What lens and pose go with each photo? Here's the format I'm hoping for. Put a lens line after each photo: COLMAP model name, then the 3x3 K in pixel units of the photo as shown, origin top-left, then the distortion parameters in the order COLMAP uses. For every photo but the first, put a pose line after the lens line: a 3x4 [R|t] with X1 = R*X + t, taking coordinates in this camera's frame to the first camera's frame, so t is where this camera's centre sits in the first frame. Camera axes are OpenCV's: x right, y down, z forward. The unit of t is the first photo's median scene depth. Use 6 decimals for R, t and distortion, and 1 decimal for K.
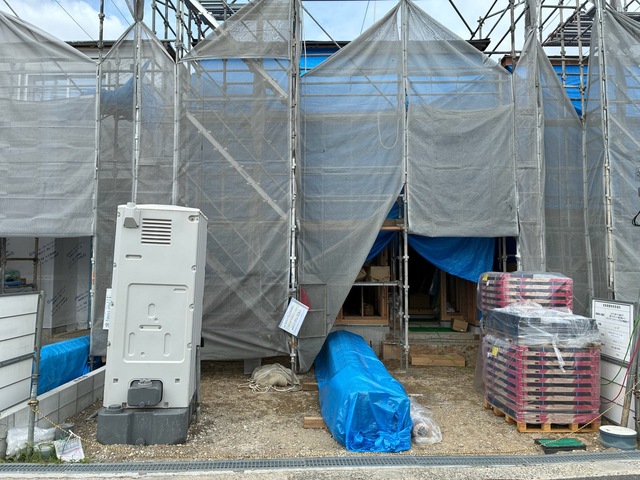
lens RADIAL K [[483.7, 0, 314.6], [0, 483.7, 231.8], [0, 0, 1]] dist [0.044679, -0.054186]
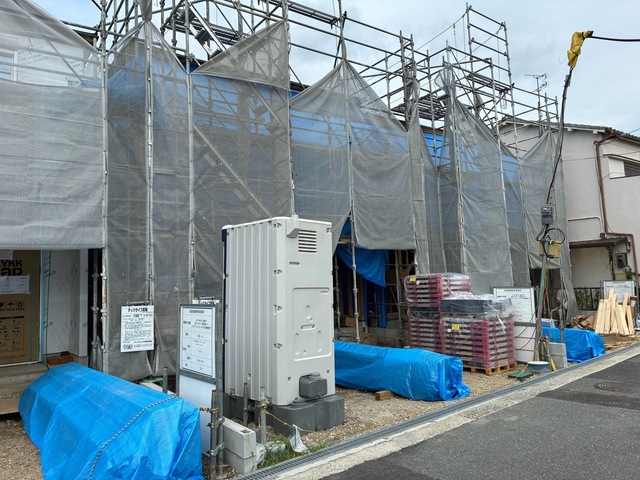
lens RADIAL K [[483.7, 0, 317.2], [0, 483.7, 232.7], [0, 0, 1]] dist [0.044679, -0.054186]
pose [[0.802159, 0.021533, 0.596723, -0.666162], [0.001905, 0.999252, -0.038620, 0.015455], [-0.597108, 0.032116, 0.801518, 0.060670]]
